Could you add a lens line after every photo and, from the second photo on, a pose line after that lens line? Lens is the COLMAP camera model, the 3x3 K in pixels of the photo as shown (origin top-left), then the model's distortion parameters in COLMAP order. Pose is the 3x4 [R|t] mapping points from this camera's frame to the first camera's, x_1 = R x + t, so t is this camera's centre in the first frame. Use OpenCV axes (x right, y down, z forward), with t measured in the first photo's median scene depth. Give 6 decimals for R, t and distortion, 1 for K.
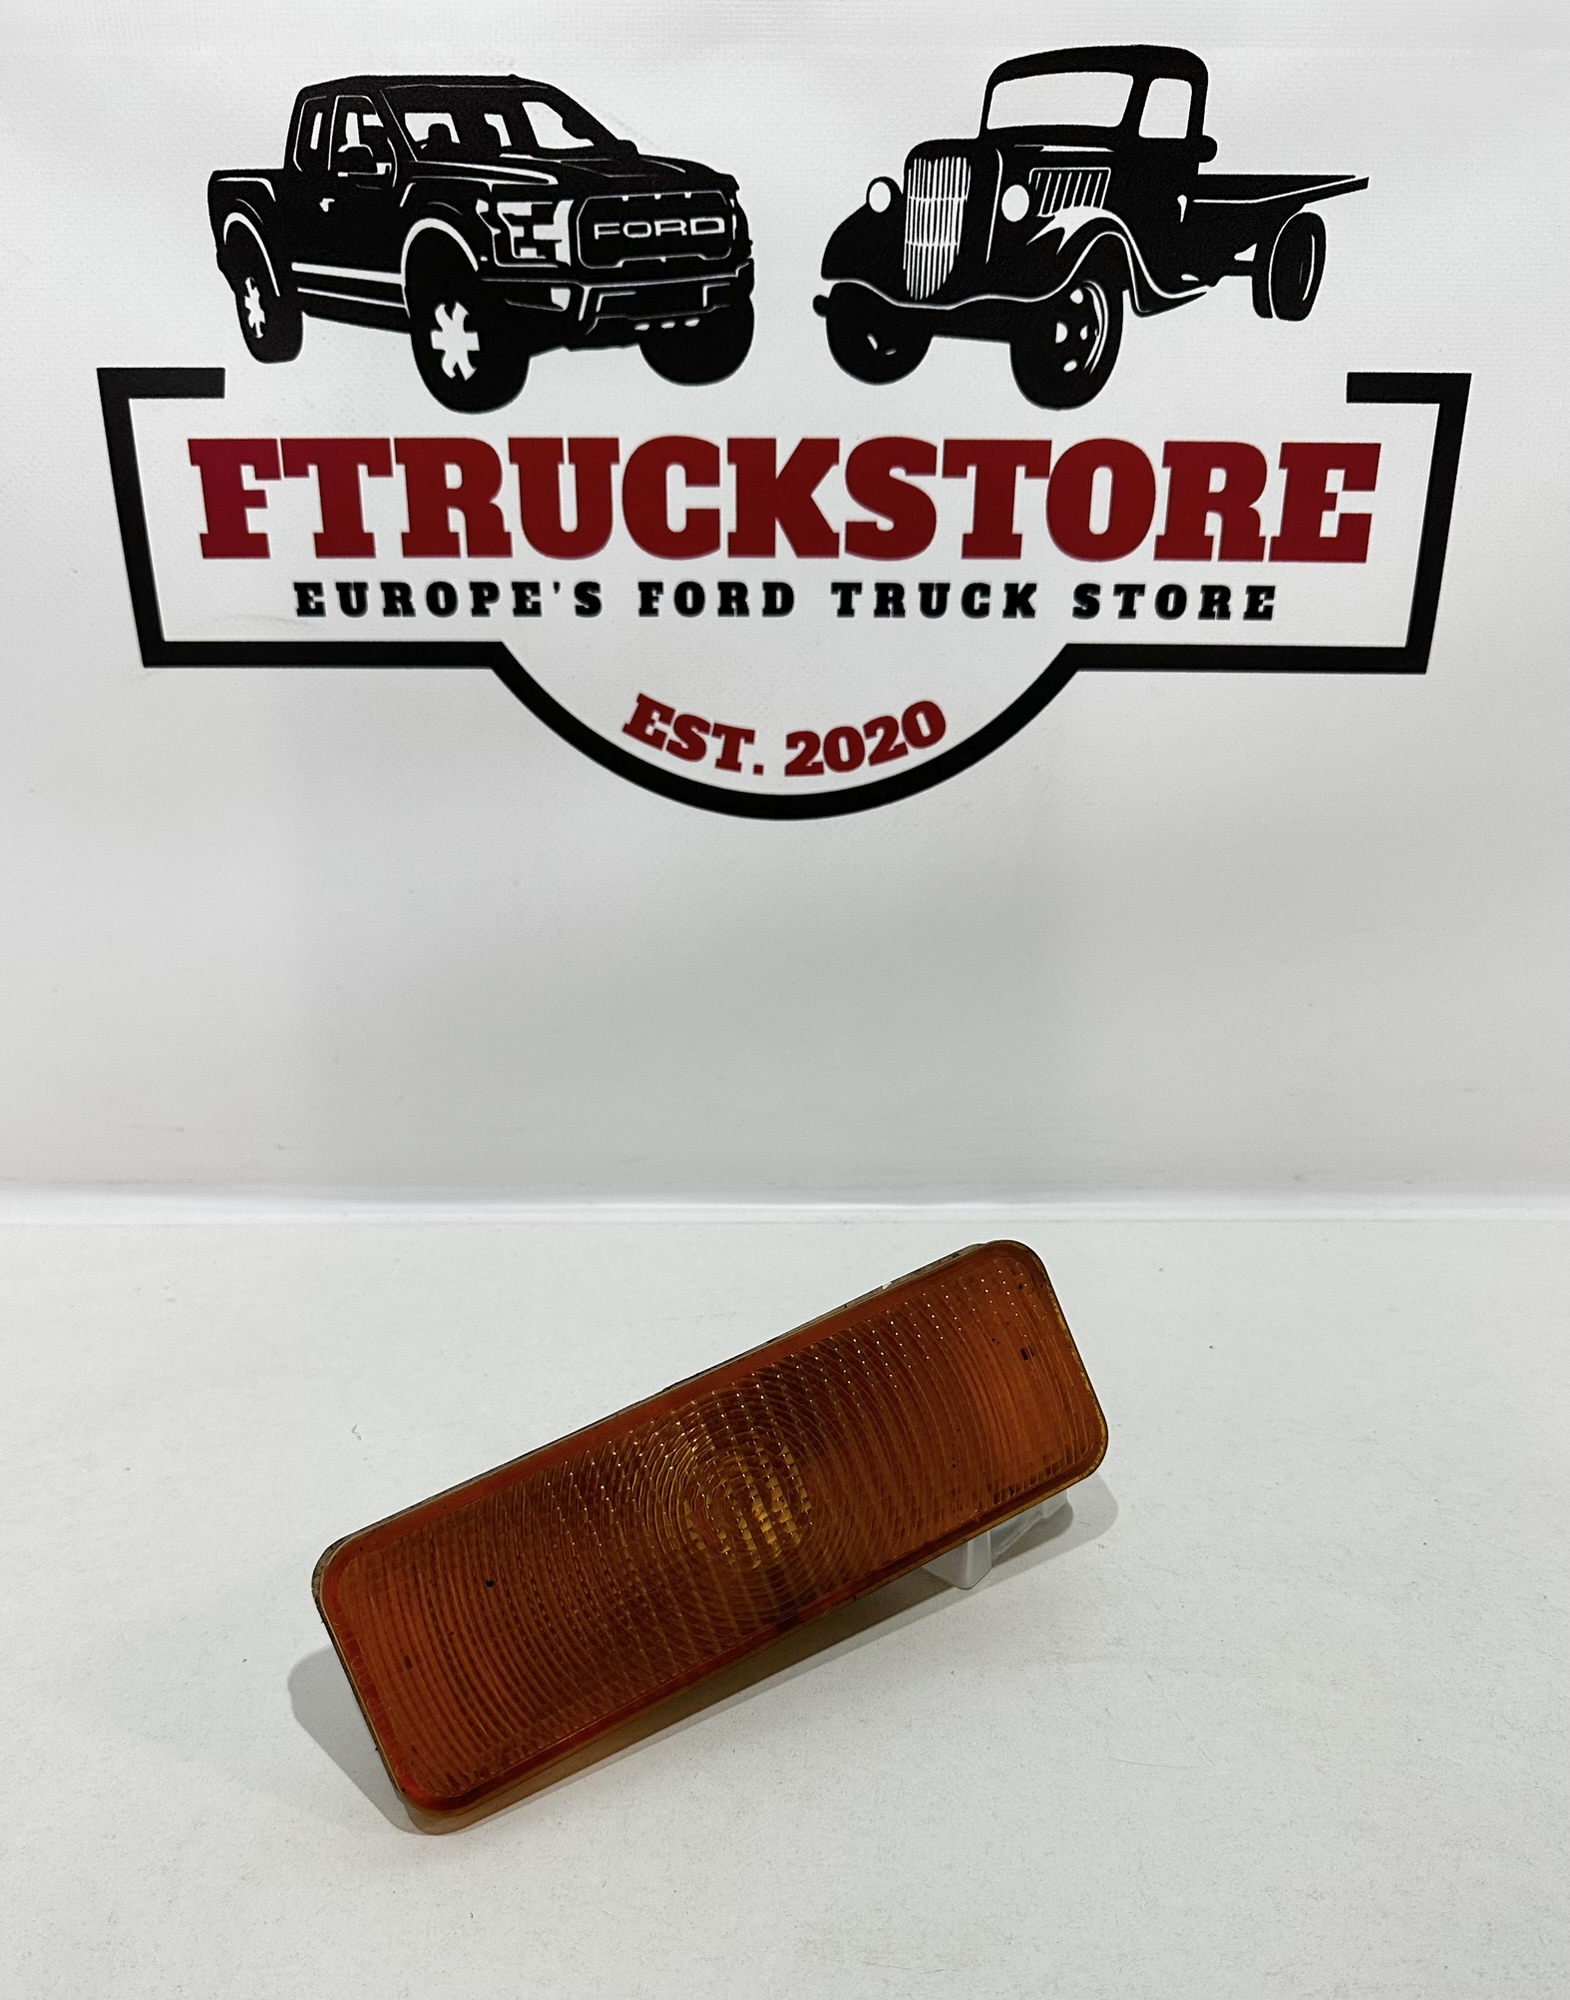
lens RADIAL K [[1809.4, 0, 743.2], [0, 1809.4, 1240.5], [0, 0, 1]] dist [-0.009316, -0.003102]
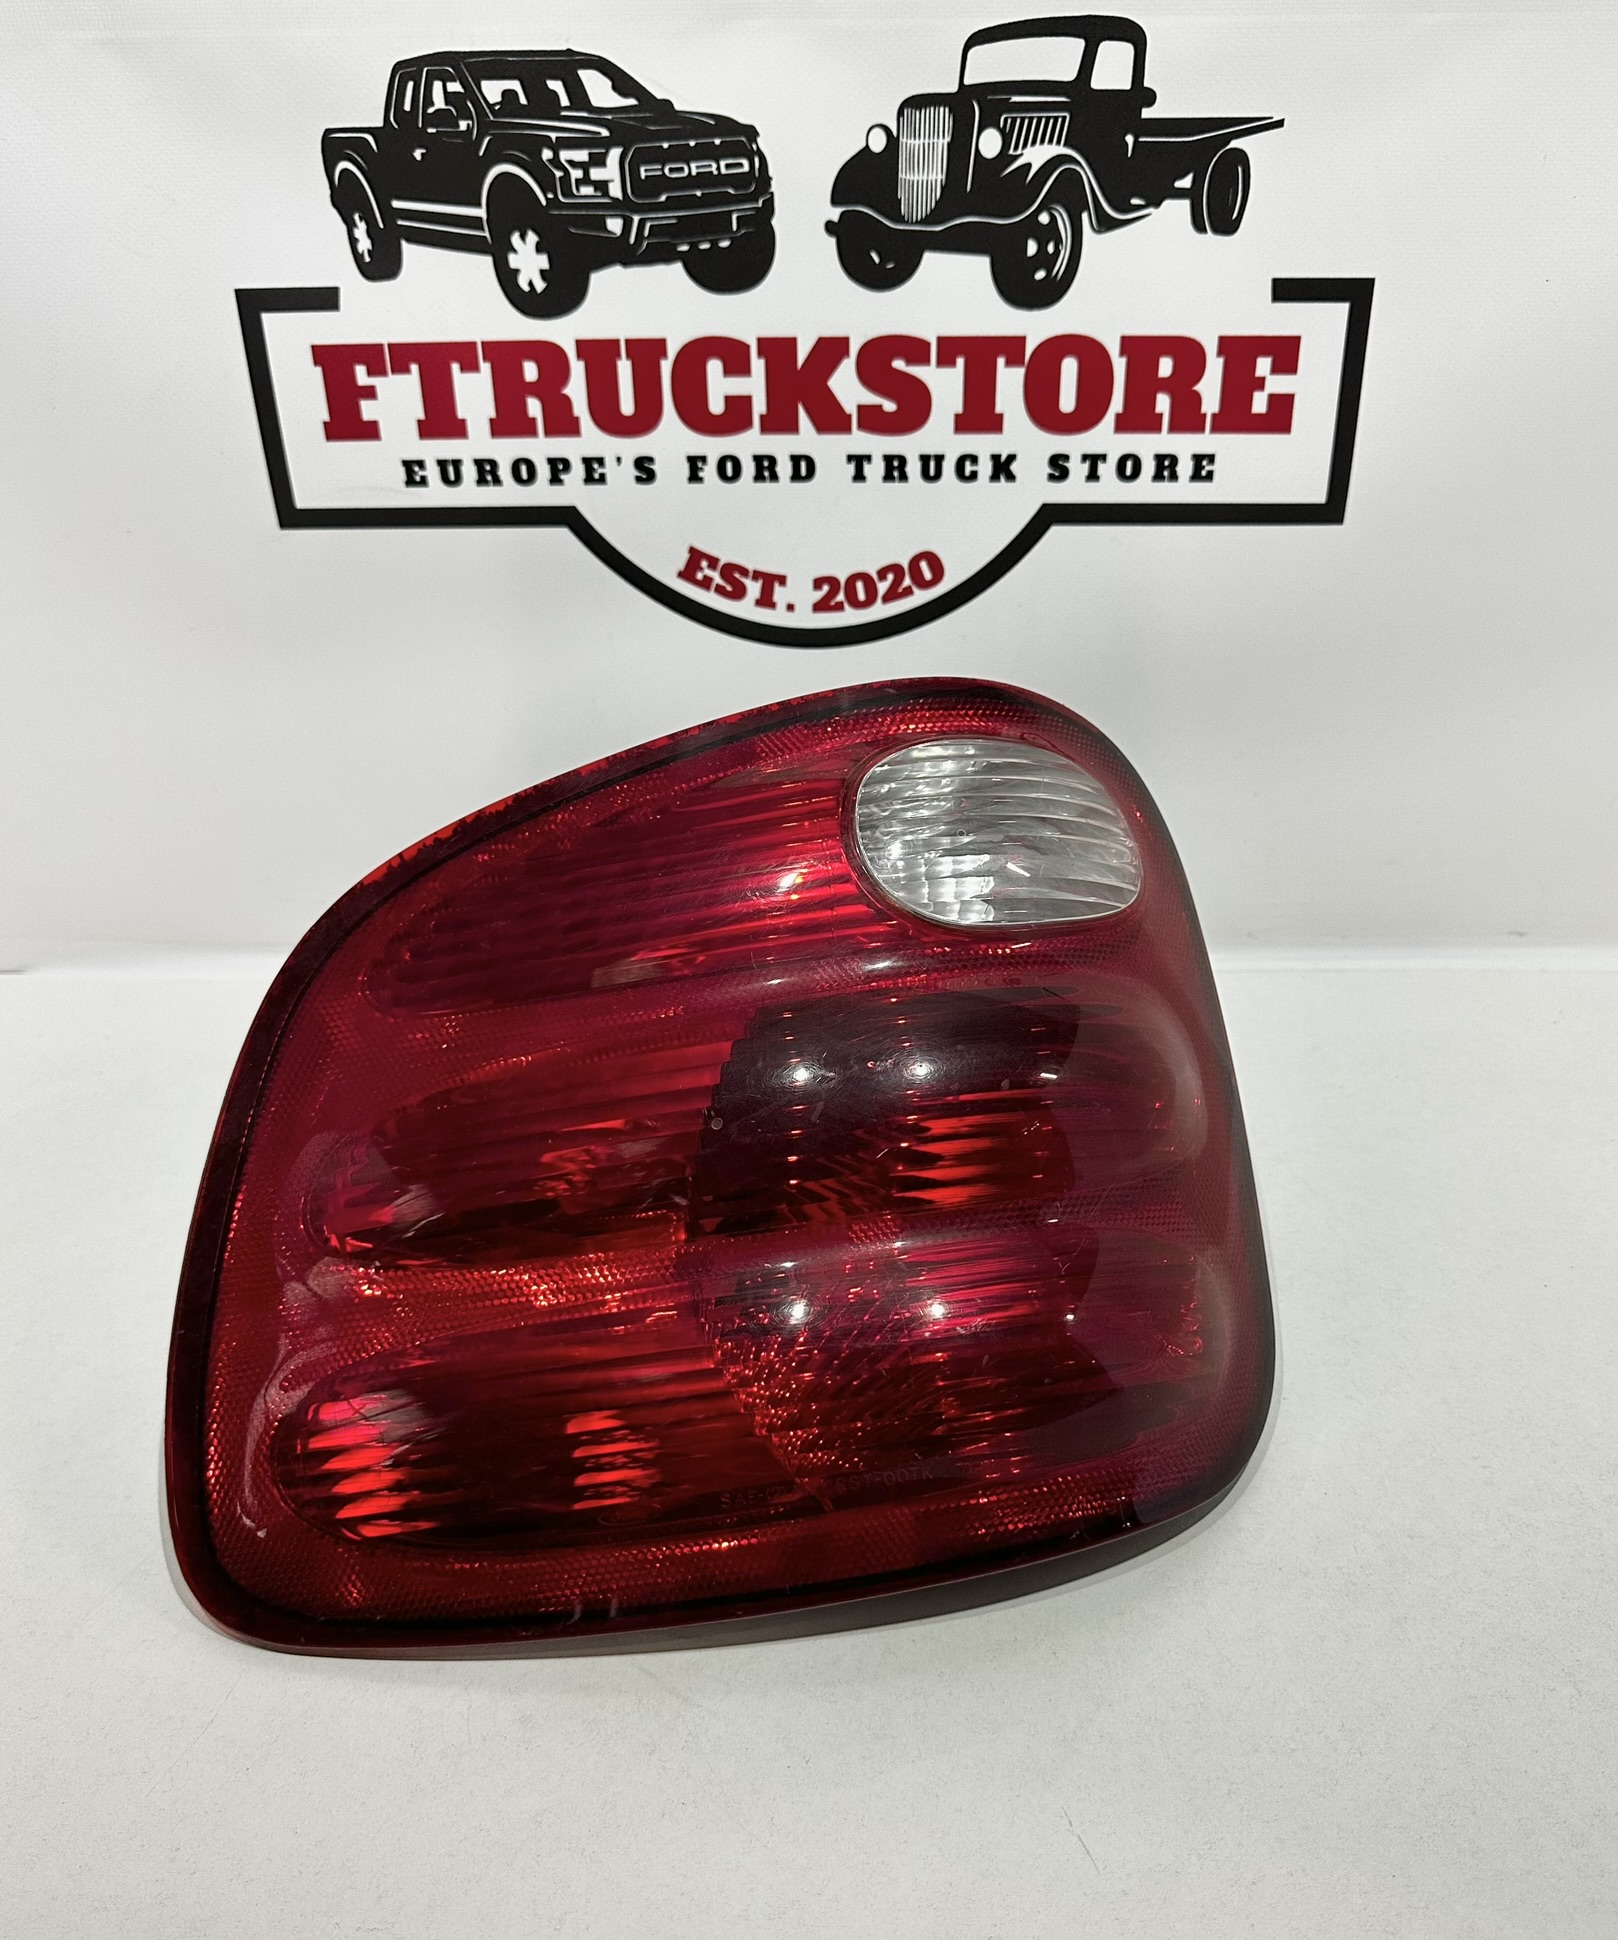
lens RADIAL K [[1701.3, 0, 831.4], [0, 1701.3, 1049.9], [0, 0, 1]] dist [0.022505, -0.056263]
pose [[0.999876, -0.005115, -0.014925, 0.056019], [0.006221, 0.997162, 0.075025, -0.055688], [0.014499, -0.075109, 0.997070, -0.170280]]
